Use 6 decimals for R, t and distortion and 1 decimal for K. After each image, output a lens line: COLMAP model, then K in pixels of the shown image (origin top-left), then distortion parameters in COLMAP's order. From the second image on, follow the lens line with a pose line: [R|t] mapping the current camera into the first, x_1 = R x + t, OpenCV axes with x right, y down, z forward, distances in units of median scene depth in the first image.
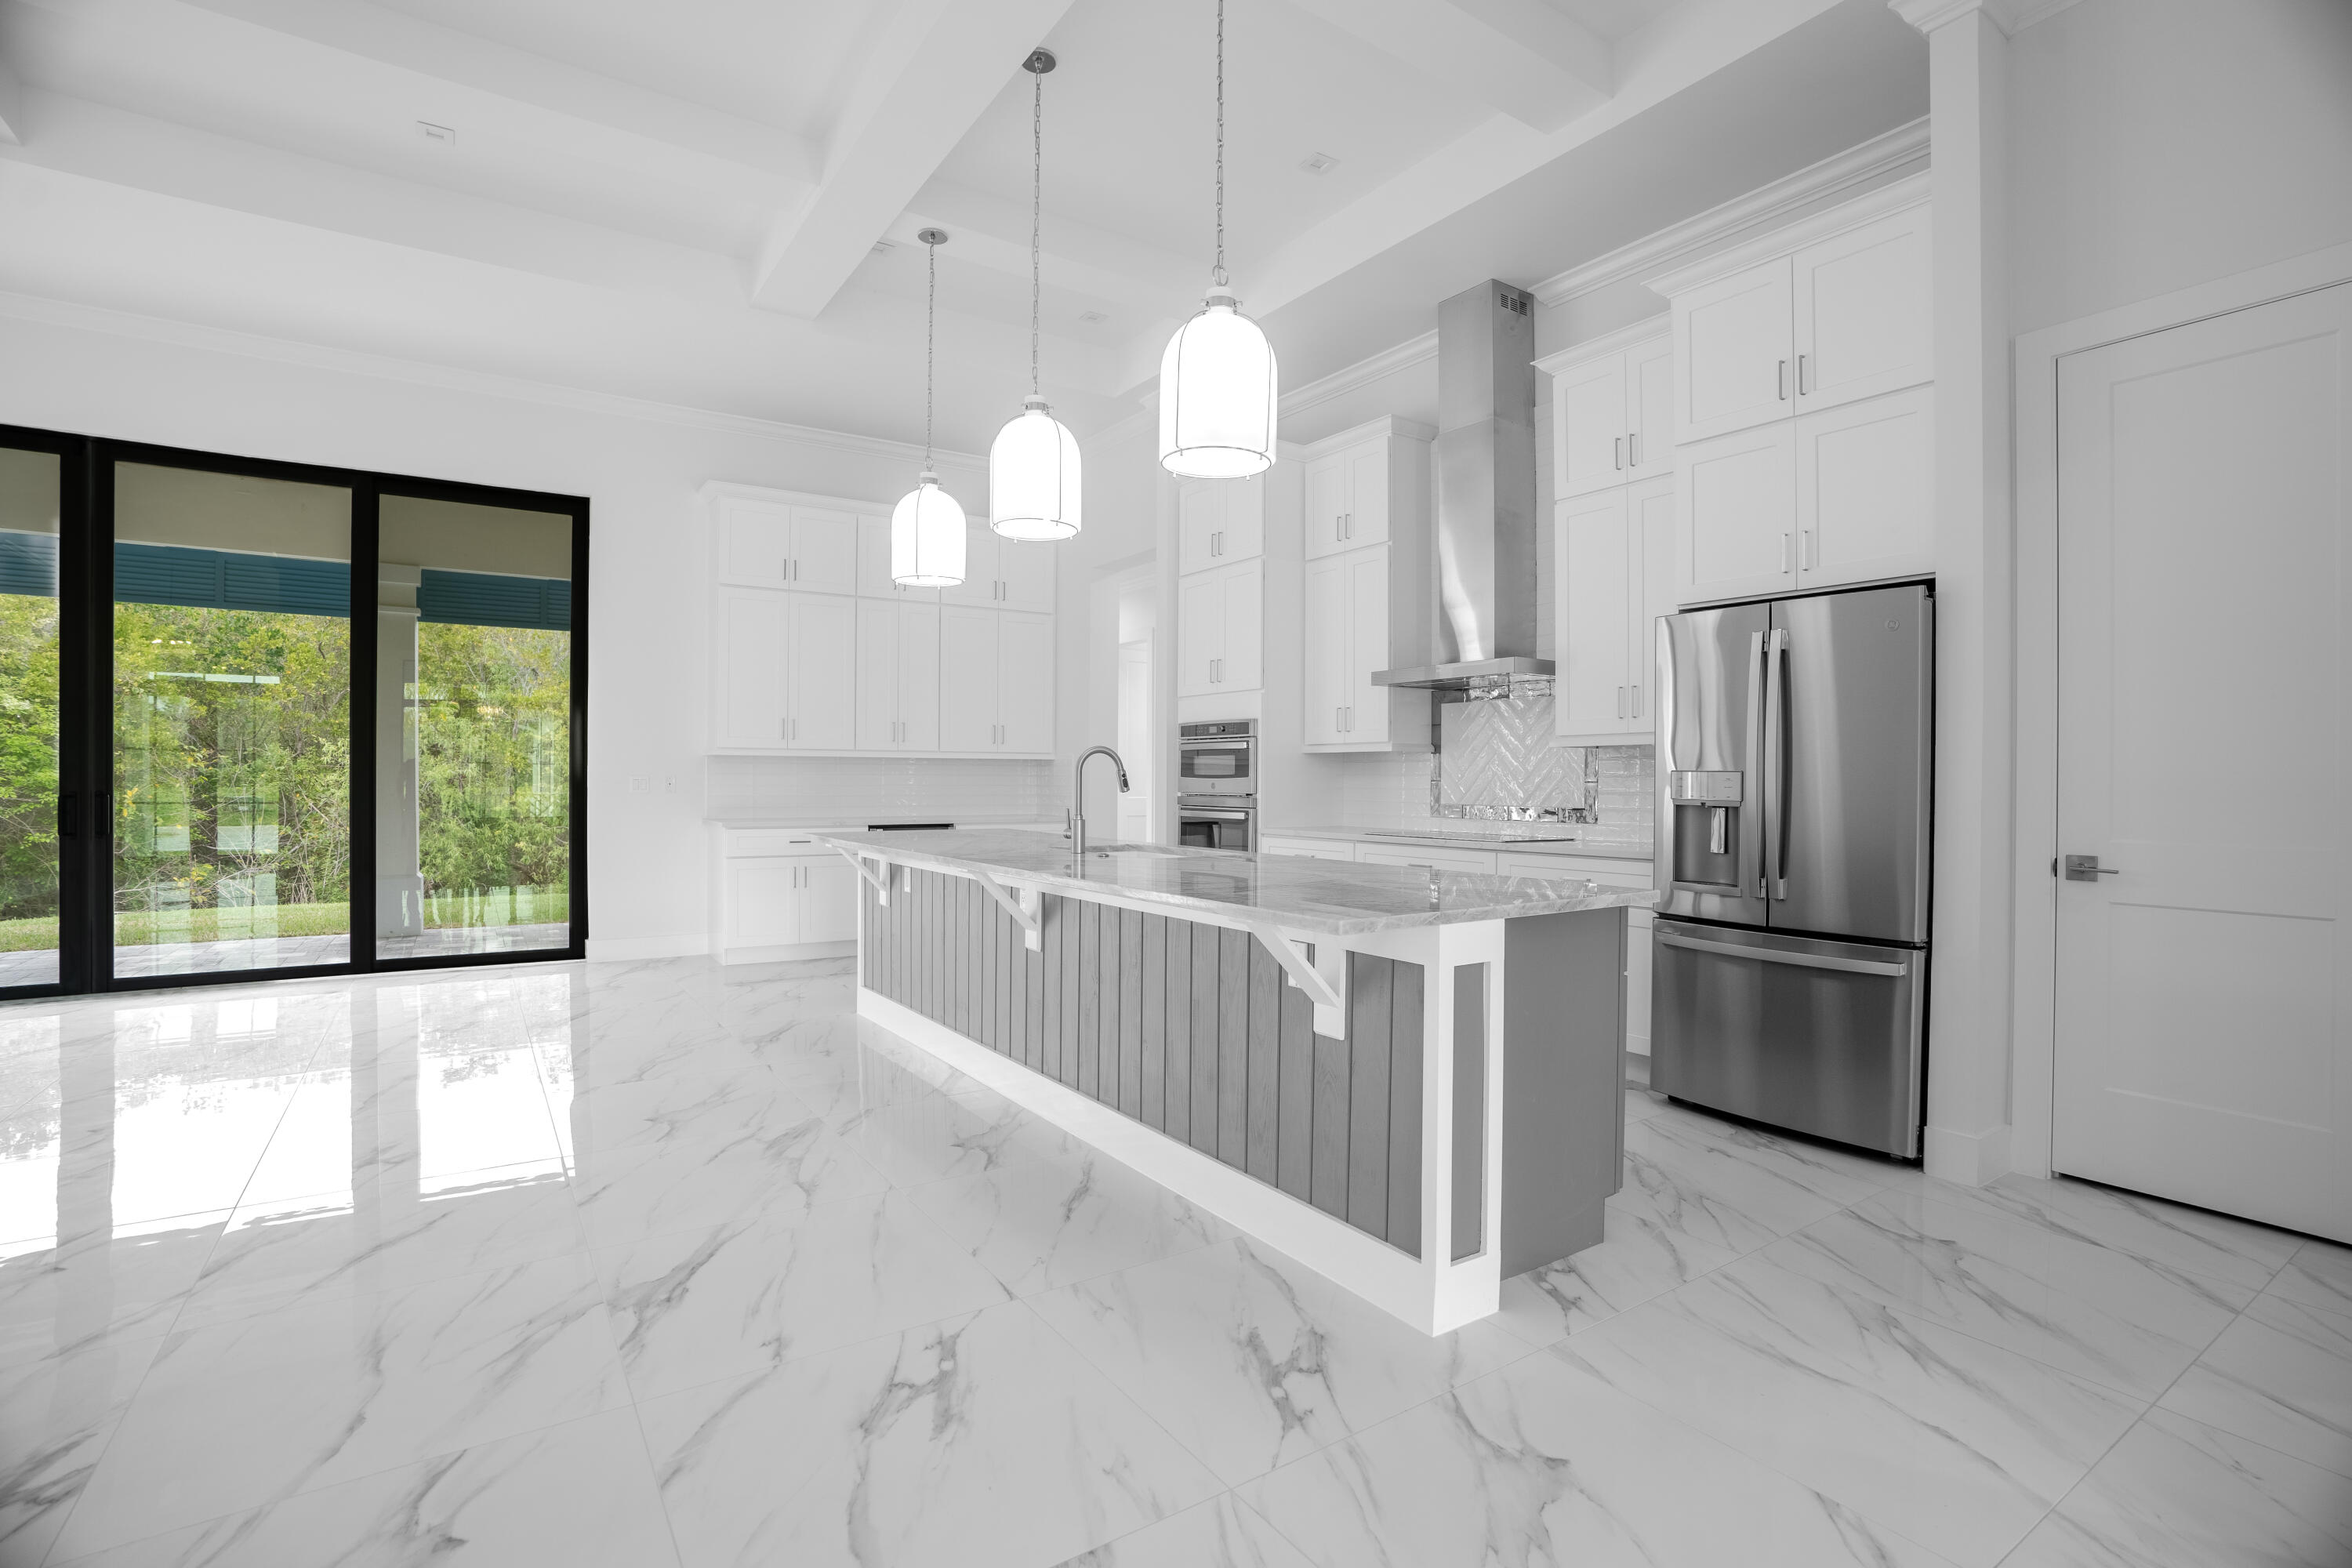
lens RADIAL K [[1097.6, 0, 1182.5], [0, 1097.6, 780.6], [0, 0, 1]] dist [-0.039092, 0.000670]
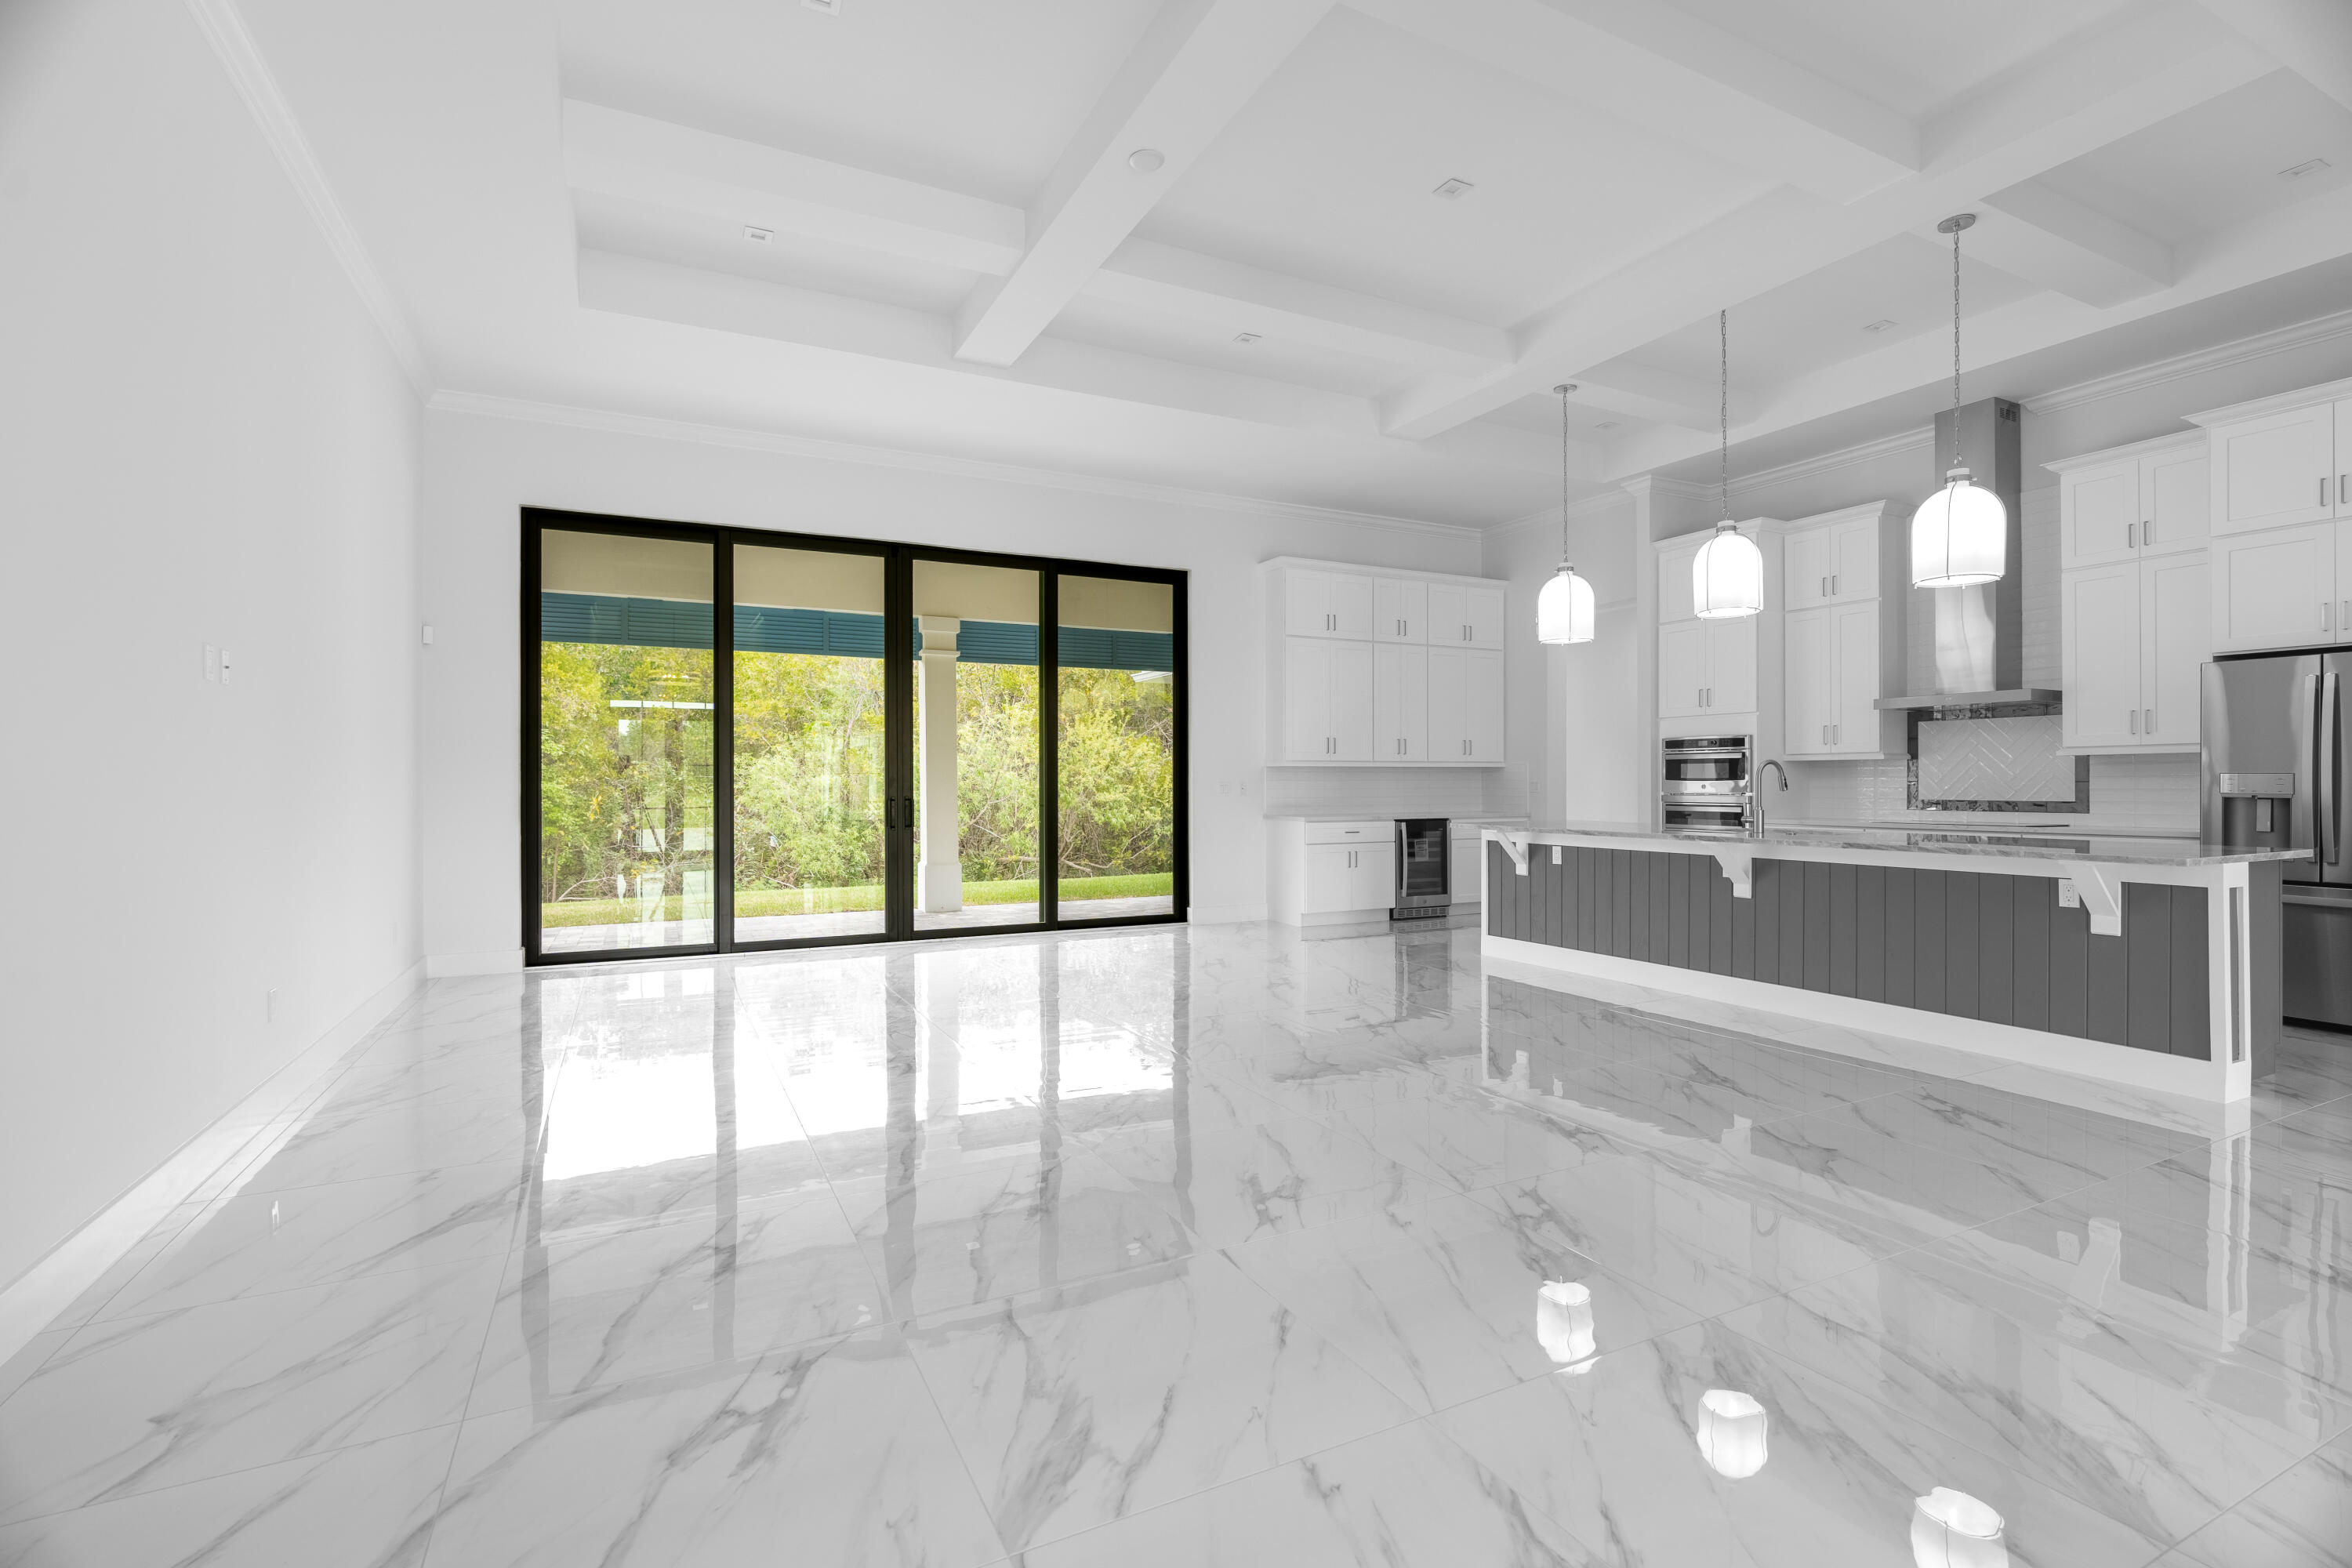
lens RADIAL K [[1065.8, 0, 1184.8], [0, 1065.8, 786.0], [0, 0, 1]] dist [-0.010477, 0.000649]
pose [[0.992760, -0.006547, -0.119935, -0.435095], [0.006627, 0.999978, 0.000269, -0.000913], [0.119930, -0.001062, 0.992782, -0.312286]]
